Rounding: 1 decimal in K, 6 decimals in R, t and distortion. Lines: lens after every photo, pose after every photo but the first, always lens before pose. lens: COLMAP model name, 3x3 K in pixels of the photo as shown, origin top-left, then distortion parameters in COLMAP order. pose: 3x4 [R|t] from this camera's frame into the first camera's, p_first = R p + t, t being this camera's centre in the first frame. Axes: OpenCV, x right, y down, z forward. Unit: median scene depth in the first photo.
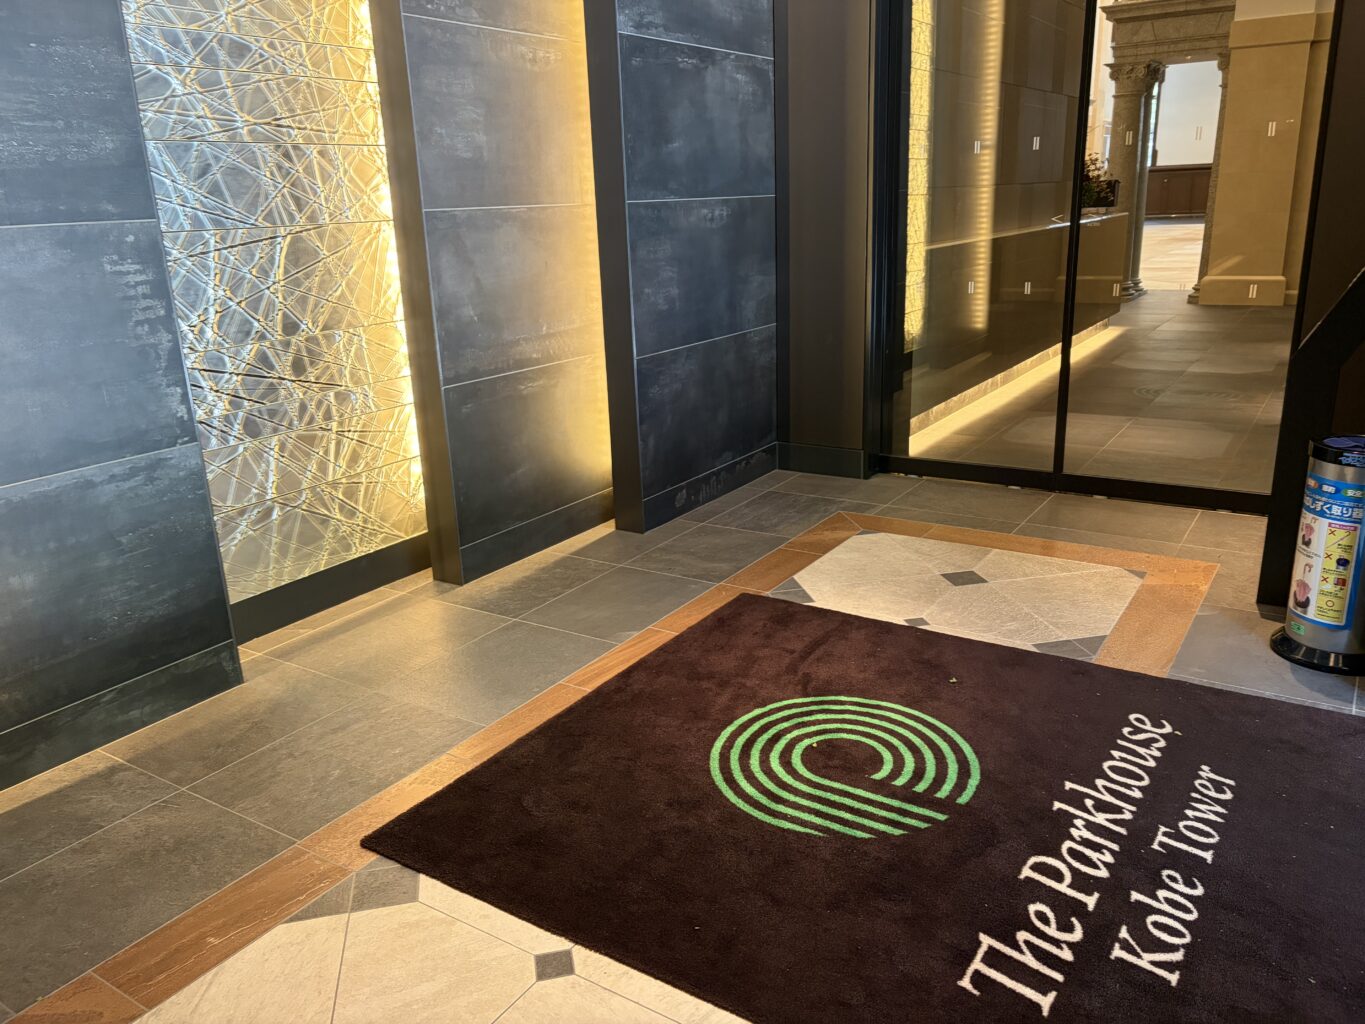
lens RADIAL K [[1032.9, 0, 674.1], [0, 1032.9, 501.4], [0, 0, 1]] dist [0.019145, 0.004676]
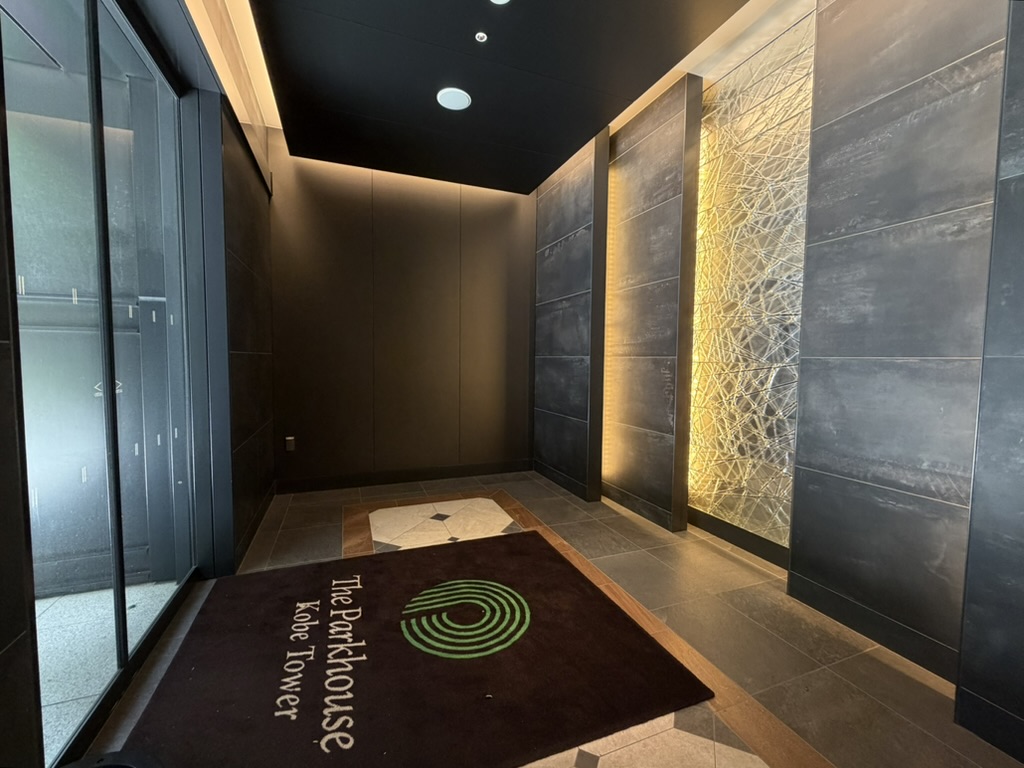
lens RADIAL K [[409.1, 0, 512.0], [0, 409.1, 384.0], [0, 0, 1]] dist [0.000540, 0.000027]
pose [[-0.557698, 0.084964, -0.825684, 0.528152], [-0.222474, 0.943050, 0.247309, -0.289479], [0.799674, 0.321617, -0.507035, 0.942057]]
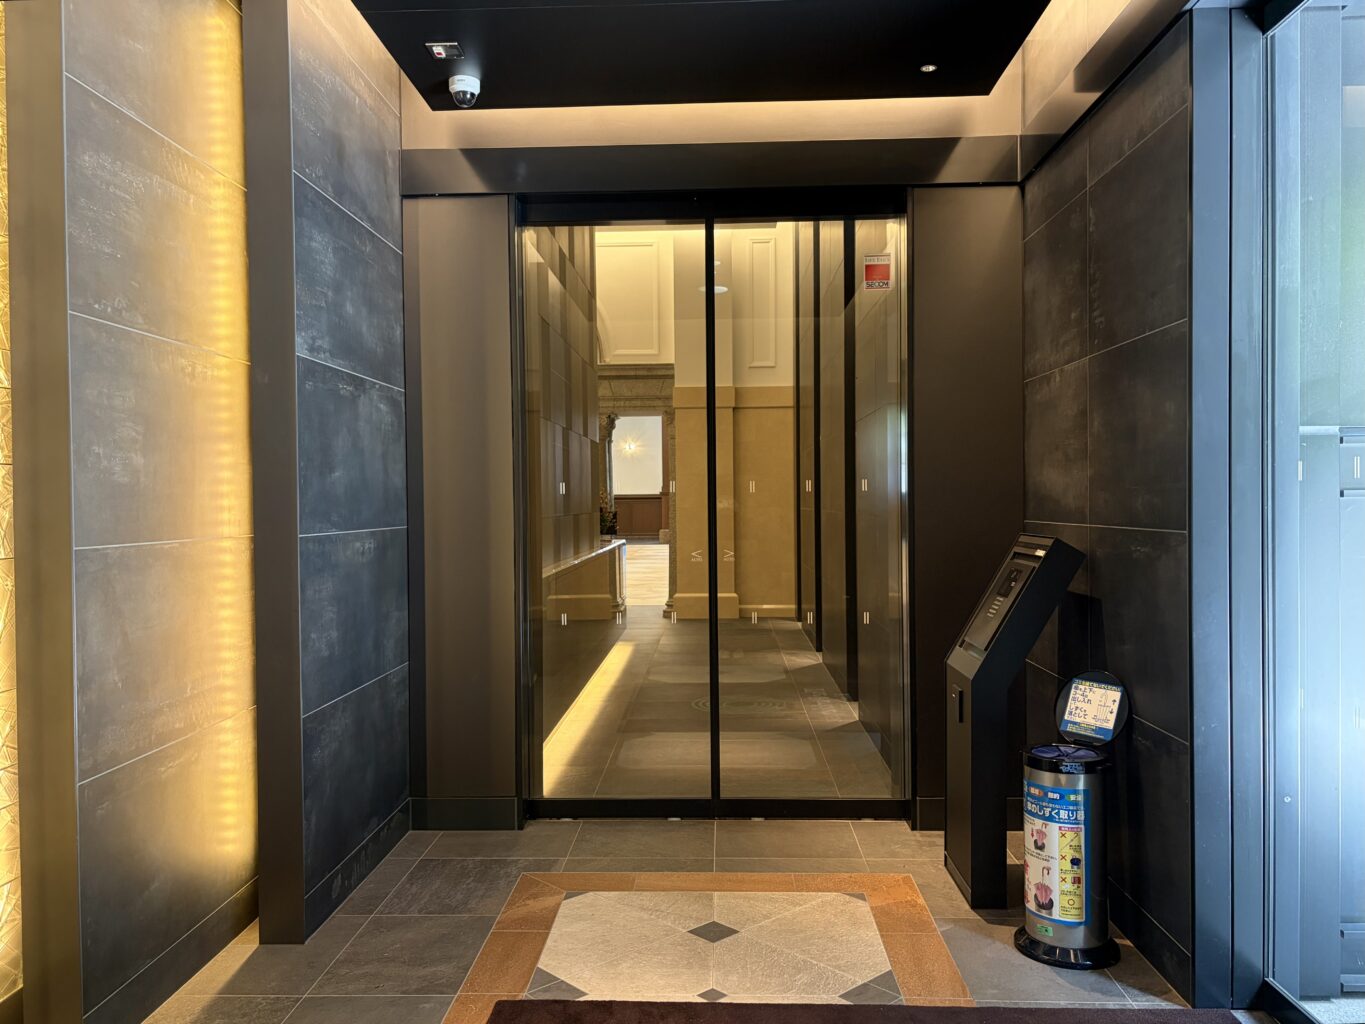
lens RADIAL K [[1059.6, 0, 660.3], [0, 1059.6, 510.8], [0, 0, 1]] dist [0.020484, 0.005100]
pose [[0.857470, 0.021833, 0.514070, -0.265844], [0.125198, 0.960219, -0.249611, -0.057674], [-0.499070, 0.278394, 0.820625, 0.135752]]
